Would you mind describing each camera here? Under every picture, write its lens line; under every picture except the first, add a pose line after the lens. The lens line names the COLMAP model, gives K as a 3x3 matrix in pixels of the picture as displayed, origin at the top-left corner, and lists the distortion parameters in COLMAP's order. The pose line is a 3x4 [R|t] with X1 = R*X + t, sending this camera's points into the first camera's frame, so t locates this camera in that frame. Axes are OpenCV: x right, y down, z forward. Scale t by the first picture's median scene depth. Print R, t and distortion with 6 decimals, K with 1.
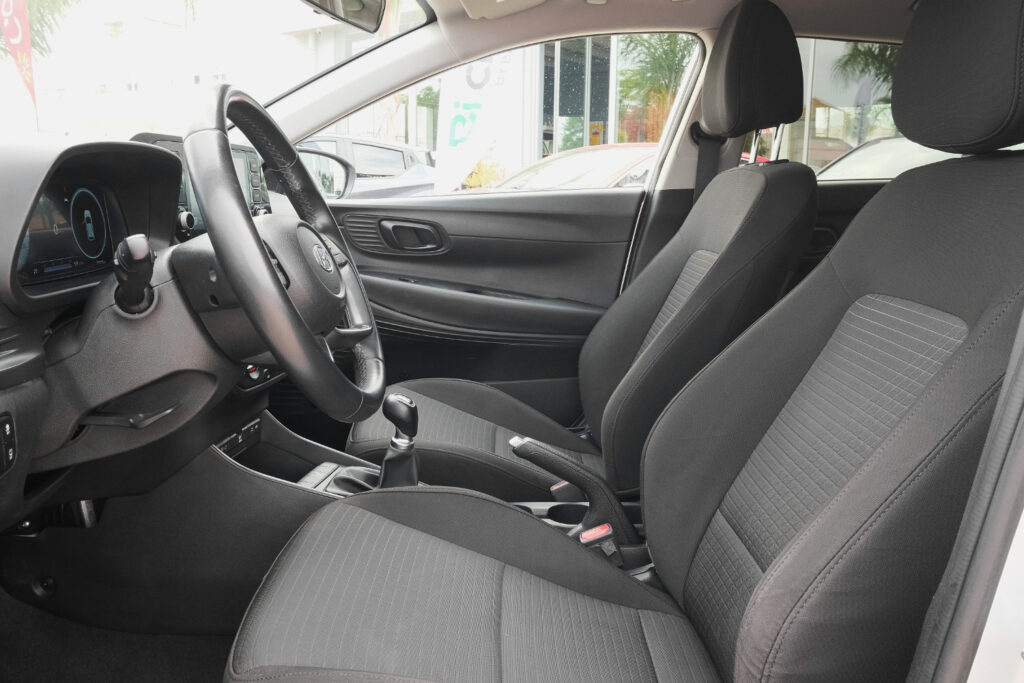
lens RADIAL K [[834.1, 0, 512.0], [0, 834.1, 341.5], [0, 0, 1]] dist [-0.003748, -0.000418]
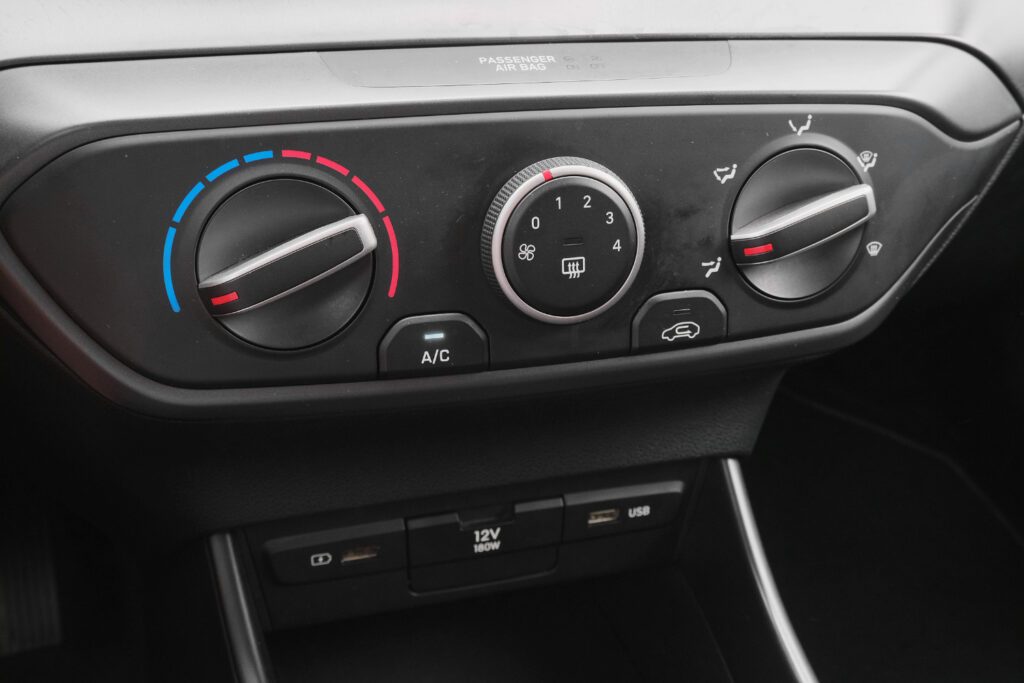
lens RADIAL K [[1098.4, 0, 515.9], [0, 1098.4, 337.8], [0, 0, 1]] dist [-0.017763, -0.008155]
pose [[0.393026, 0.366425, -0.843364, -0.070884], [-0.176013, 0.930191, 0.322124, -0.039295], [0.902524, 0.021840, 0.430085, 0.812838]]
